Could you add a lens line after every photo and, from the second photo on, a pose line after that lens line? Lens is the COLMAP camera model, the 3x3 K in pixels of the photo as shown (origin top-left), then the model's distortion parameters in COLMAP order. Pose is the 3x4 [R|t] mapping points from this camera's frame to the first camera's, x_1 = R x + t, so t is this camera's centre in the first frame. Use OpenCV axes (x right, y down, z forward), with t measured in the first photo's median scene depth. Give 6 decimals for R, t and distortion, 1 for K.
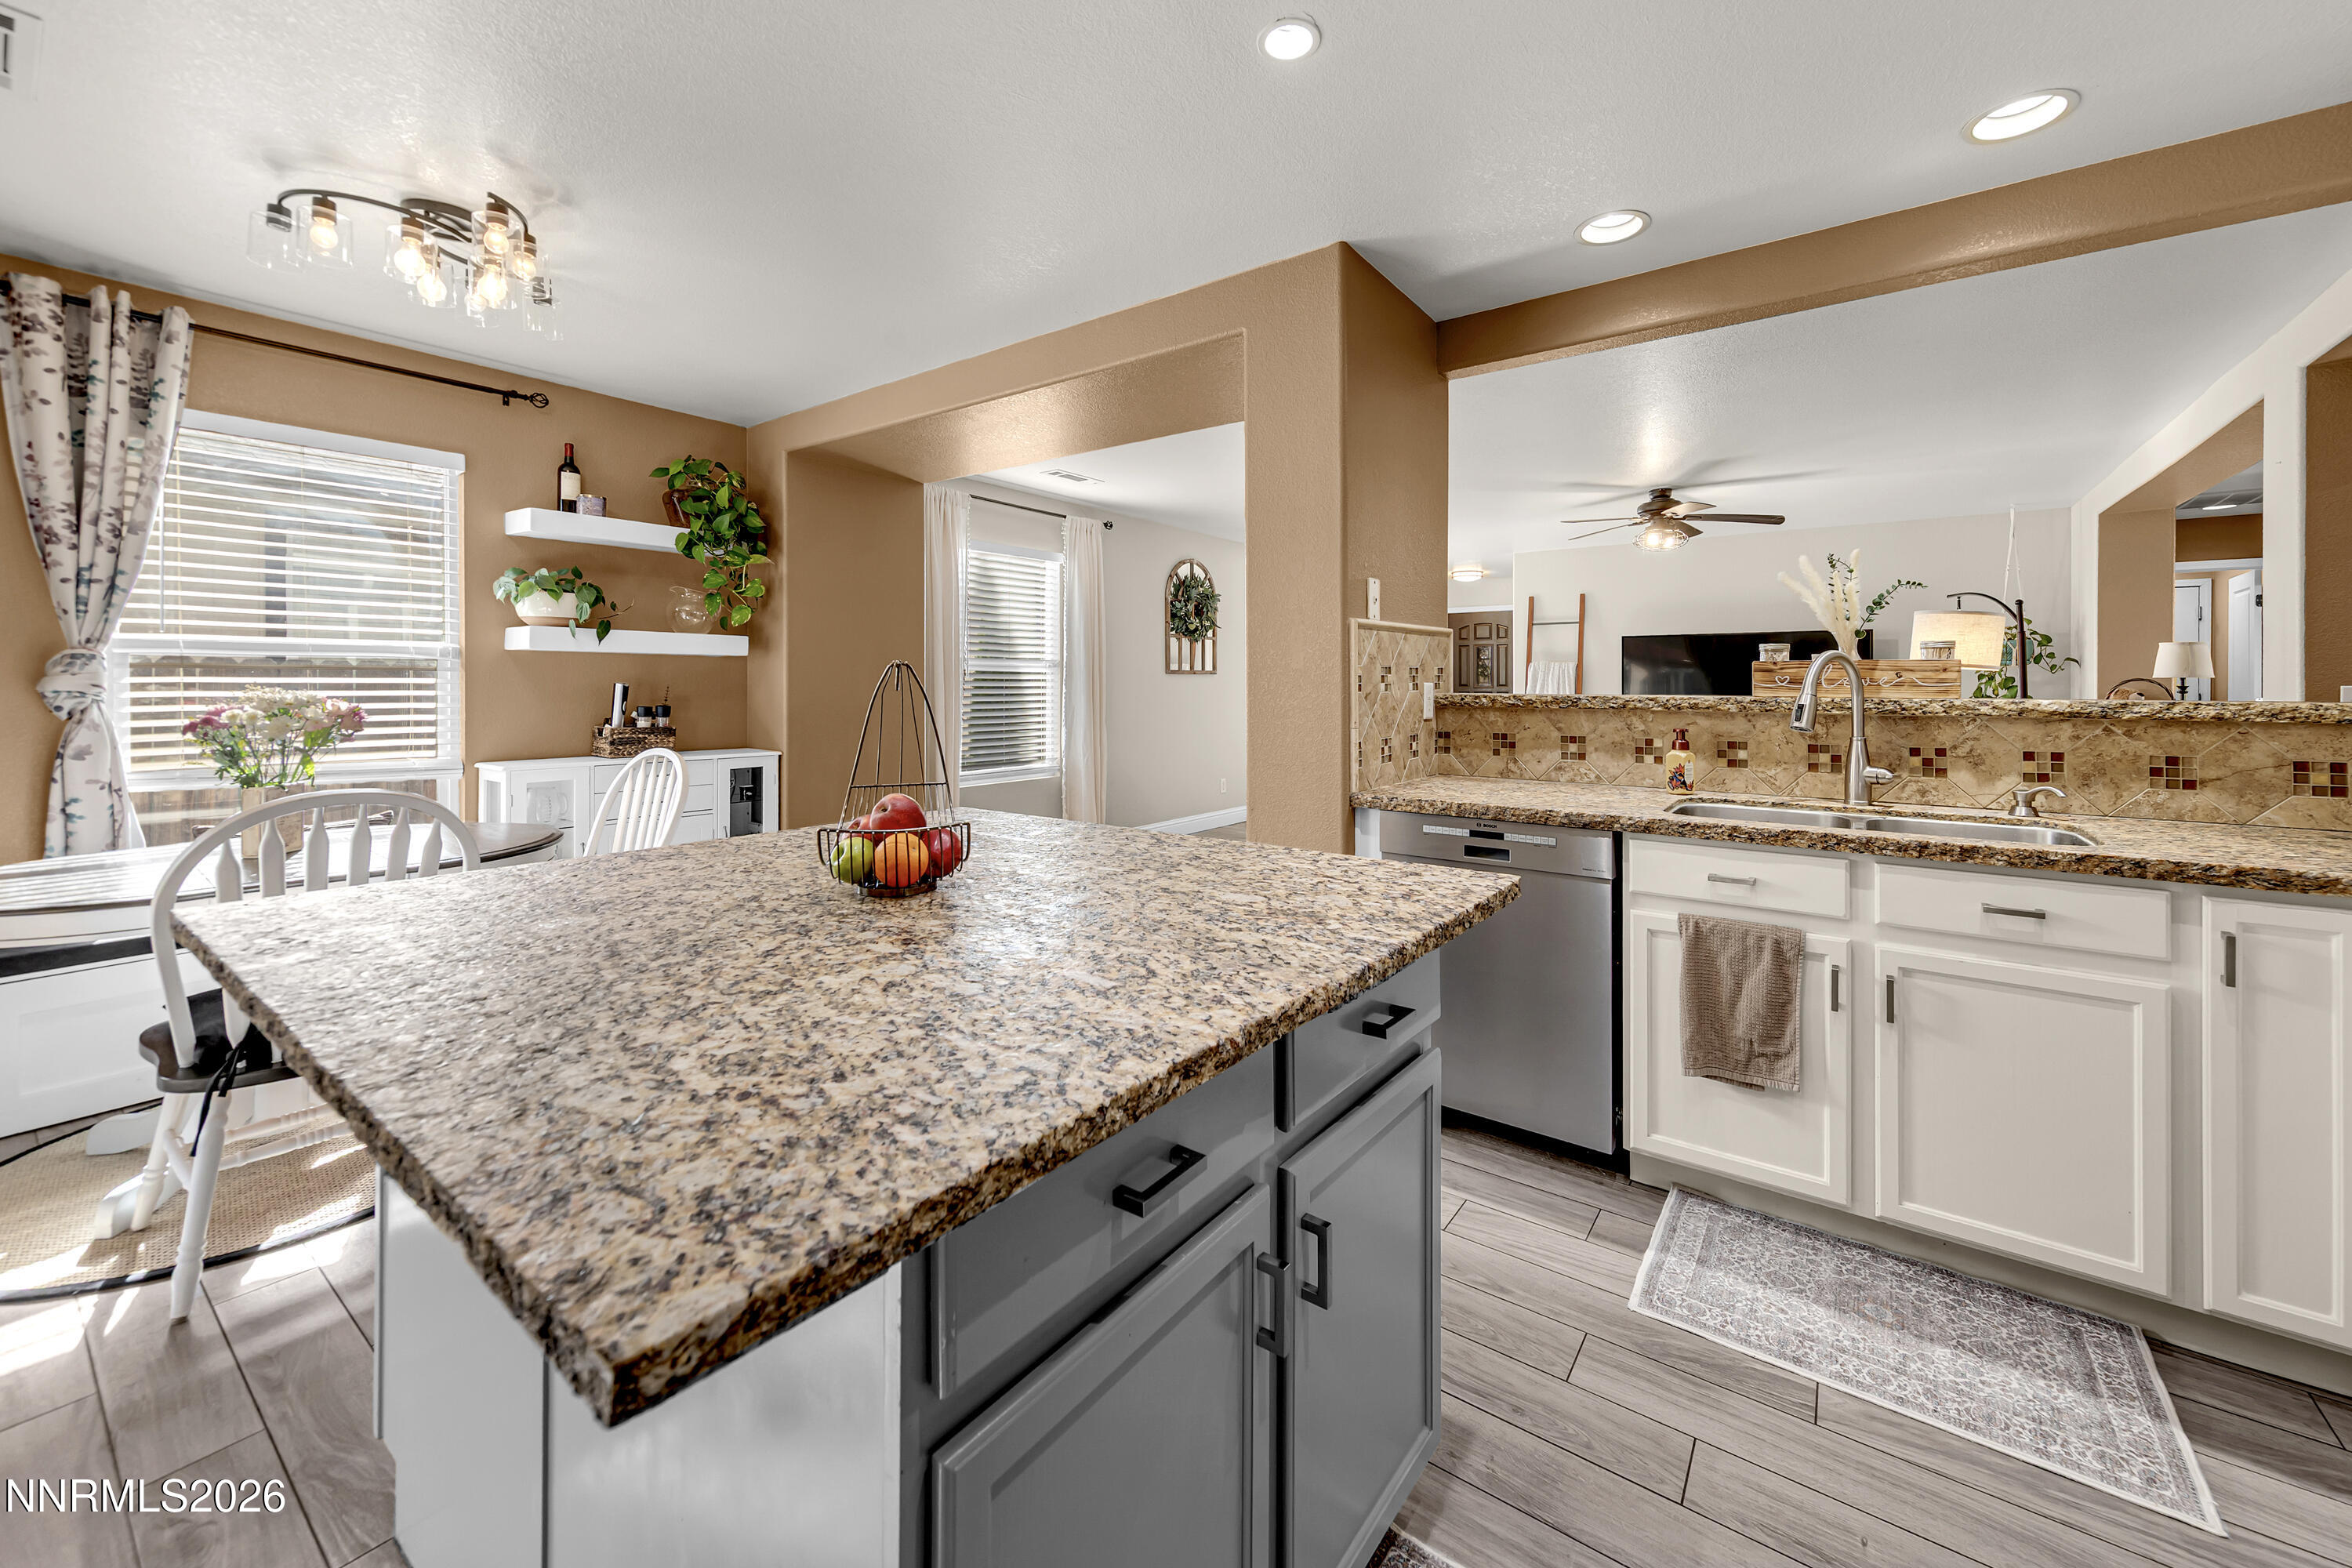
lens RADIAL K [[951.8, 0, 1192.6], [0, 951.8, 676.7], [0, 0, 1]] dist [0.009845, -0.001040]
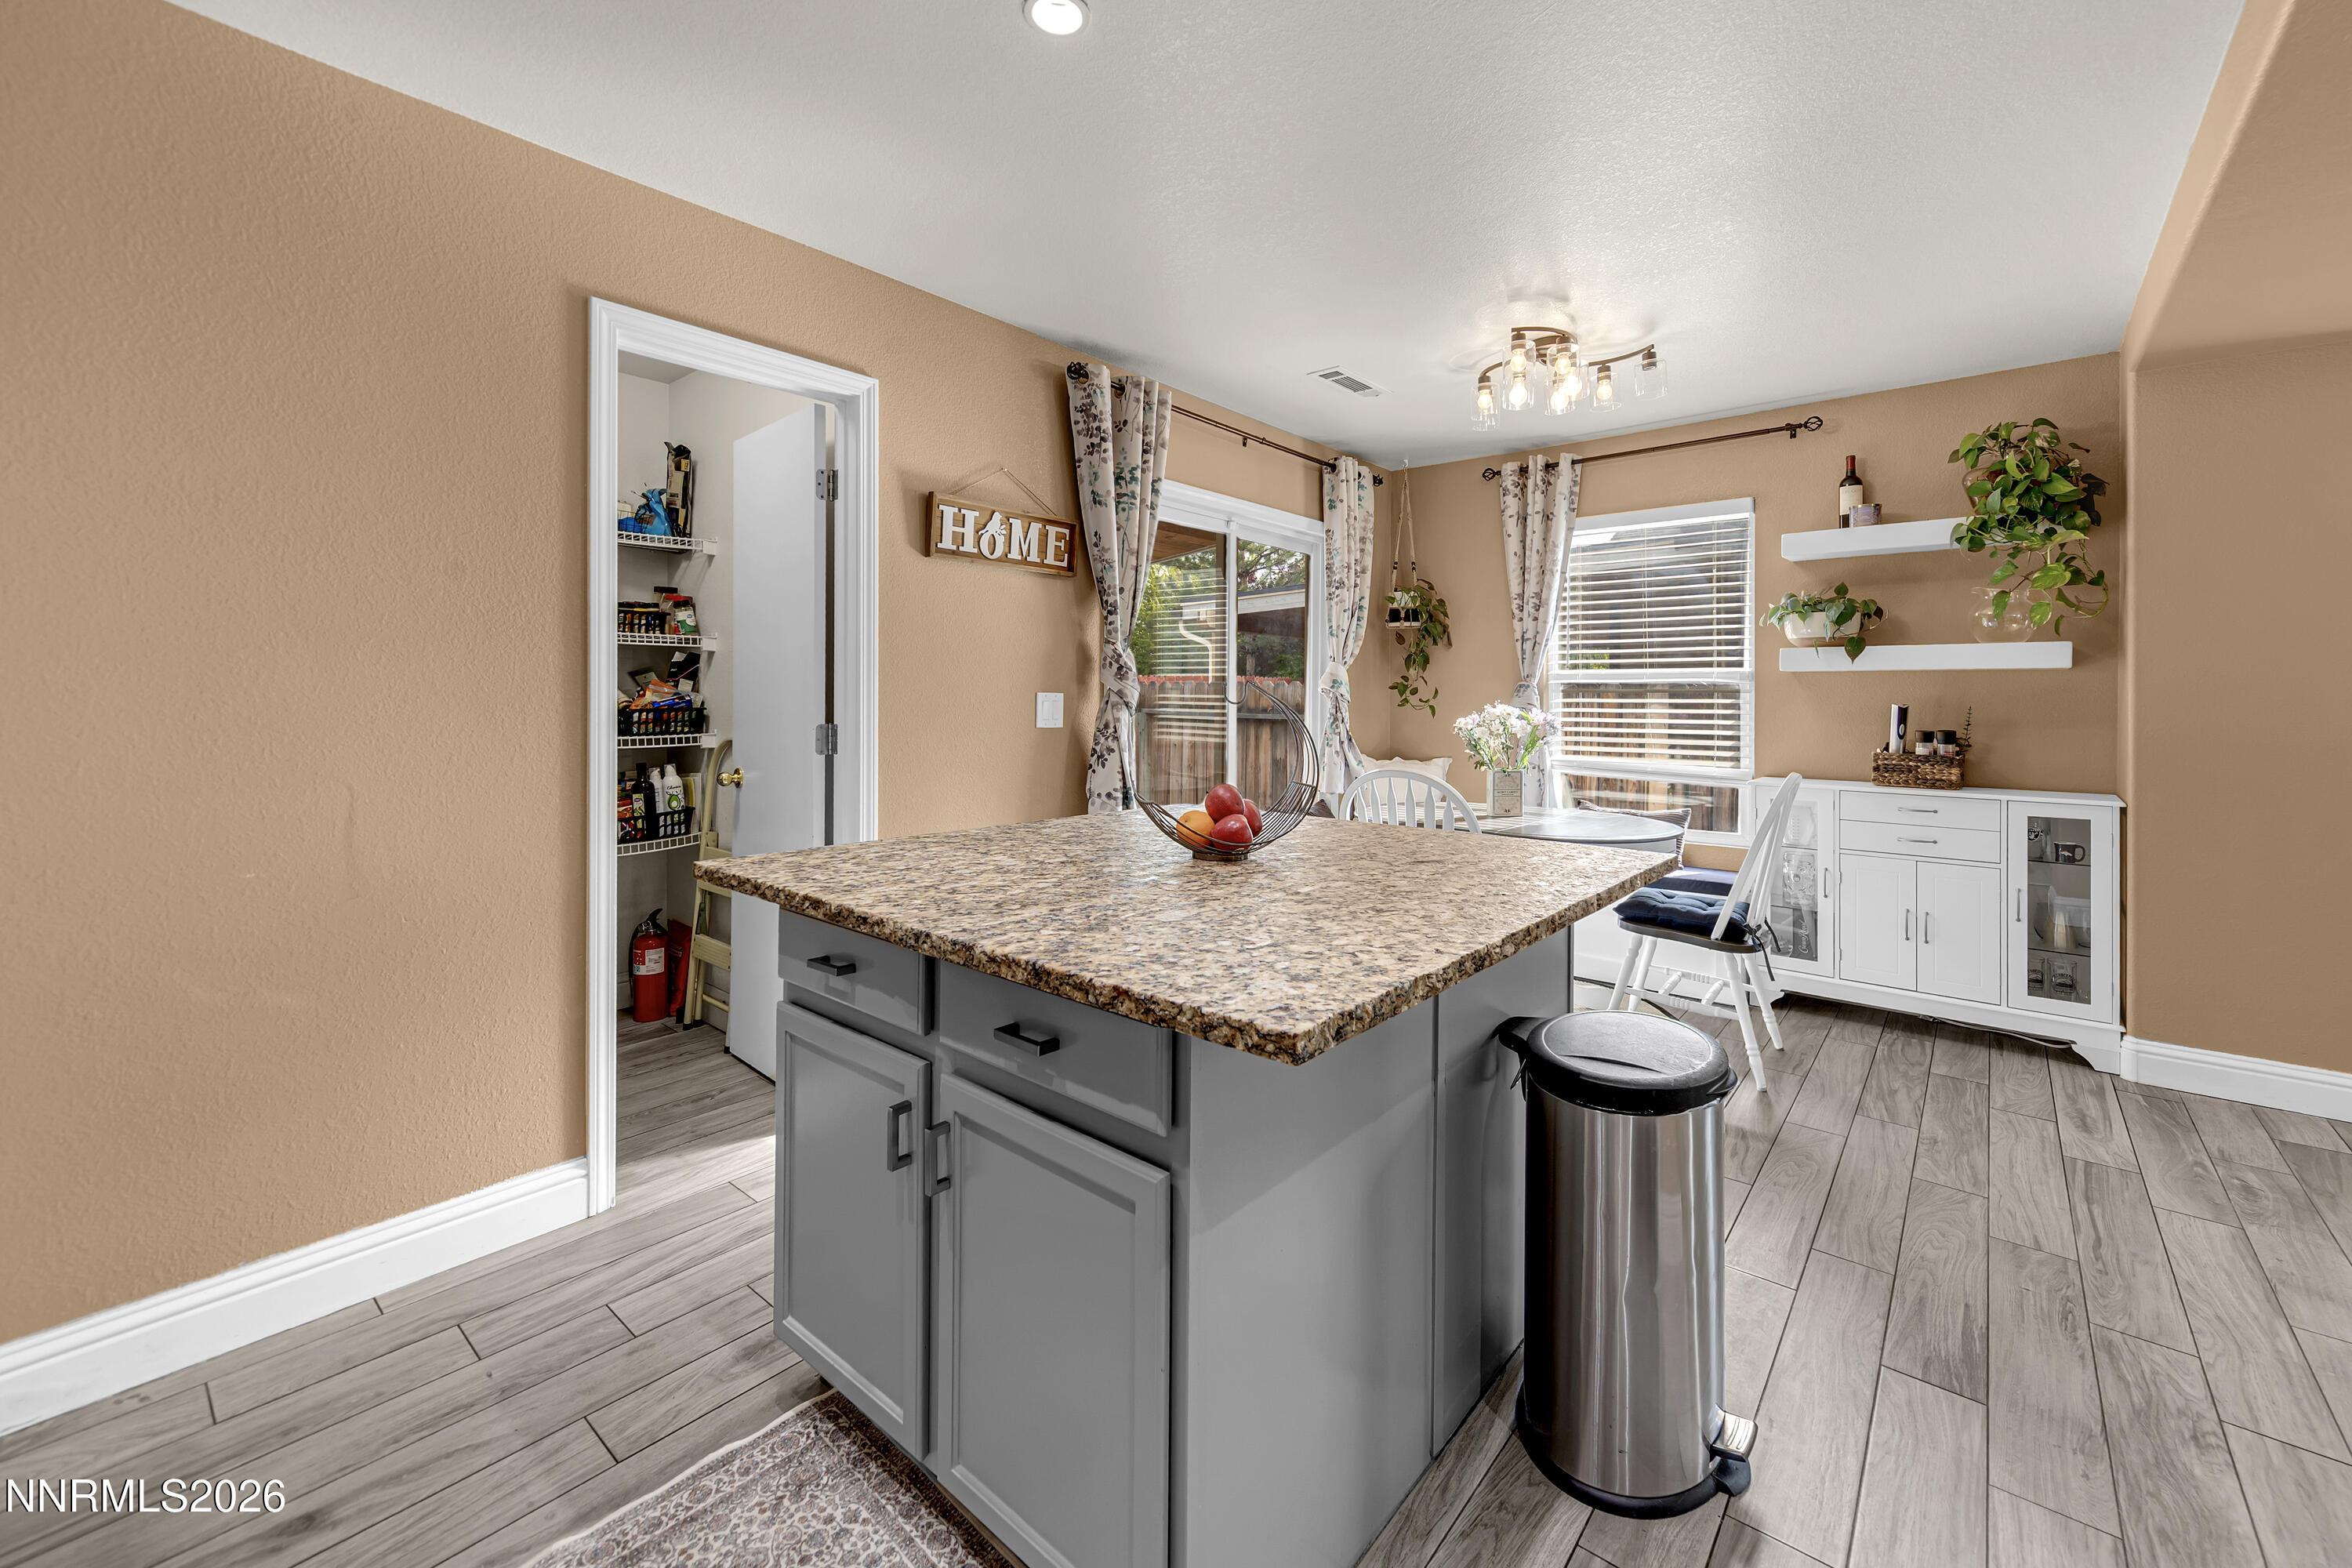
lens RADIAL K [[951.8, 0, 1208.9], [0, 951.8, 697.0], [0, 0, 1]] dist [0.009845, -0.001040]
pose [[-0.063011, -0.006101, -0.997994, 0.458977], [0.000500, 0.999981, -0.006145, 0.007094], [0.998013, -0.000886, -0.063007, 0.527345]]
